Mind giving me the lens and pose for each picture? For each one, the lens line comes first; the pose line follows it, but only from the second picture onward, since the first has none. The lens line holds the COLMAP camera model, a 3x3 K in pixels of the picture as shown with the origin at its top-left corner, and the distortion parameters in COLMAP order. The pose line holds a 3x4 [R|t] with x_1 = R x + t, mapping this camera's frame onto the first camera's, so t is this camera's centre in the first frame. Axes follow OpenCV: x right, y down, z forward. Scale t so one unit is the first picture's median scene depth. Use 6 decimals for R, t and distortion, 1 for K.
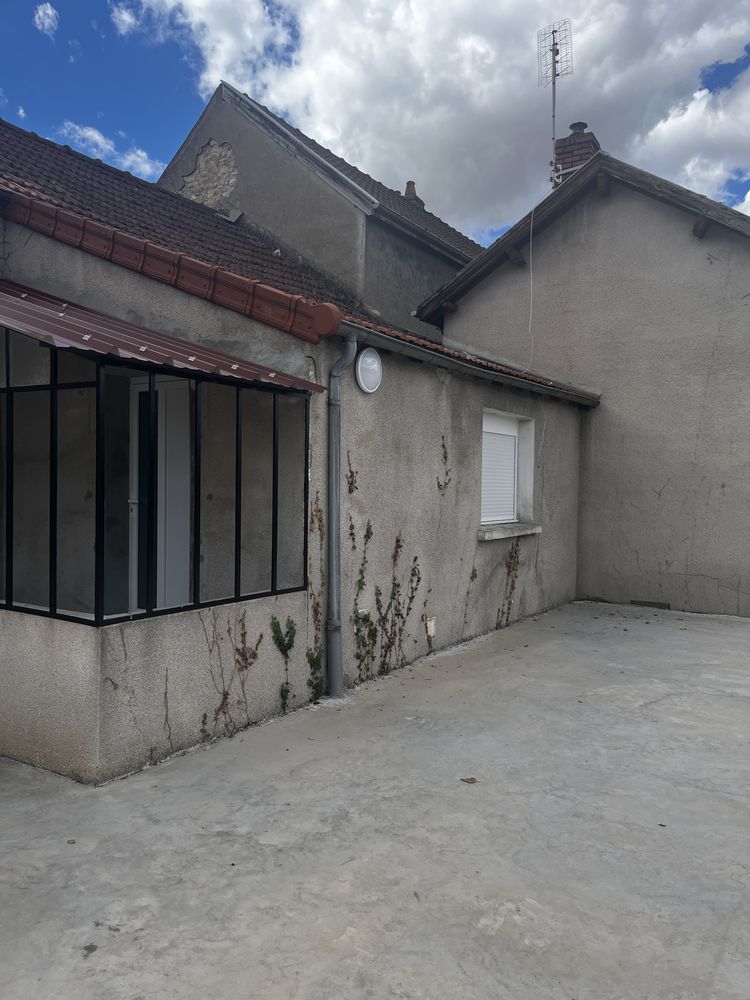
lens RADIAL K [[752.0, 0, 378.8], [0, 752.0, 504.7], [0, 0, 1]] dist [0.061077, -0.083455]
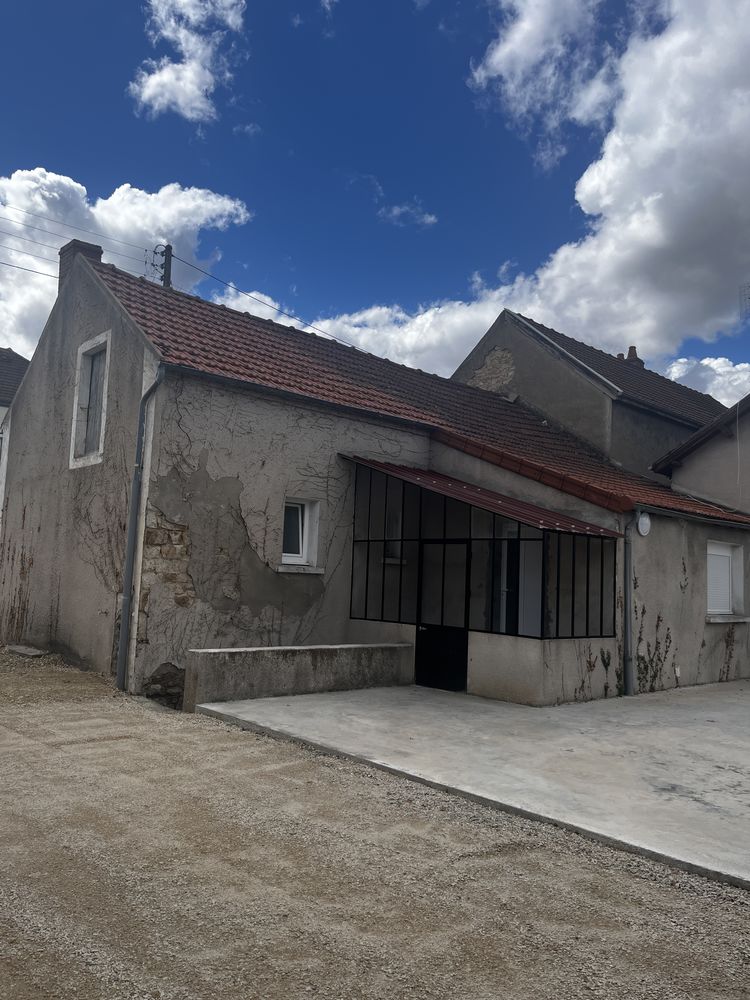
lens RADIAL K [[752.0, 0, 378.8], [0, 752.0, 504.7], [0, 0, 1]] dist [0.061077, -0.083455]
pose [[0.967960, 0.001004, -0.251103, -0.179528], [-0.034694, 0.990936, -0.129777, 0.043480], [0.248697, 0.134330, 0.959221, -0.994000]]
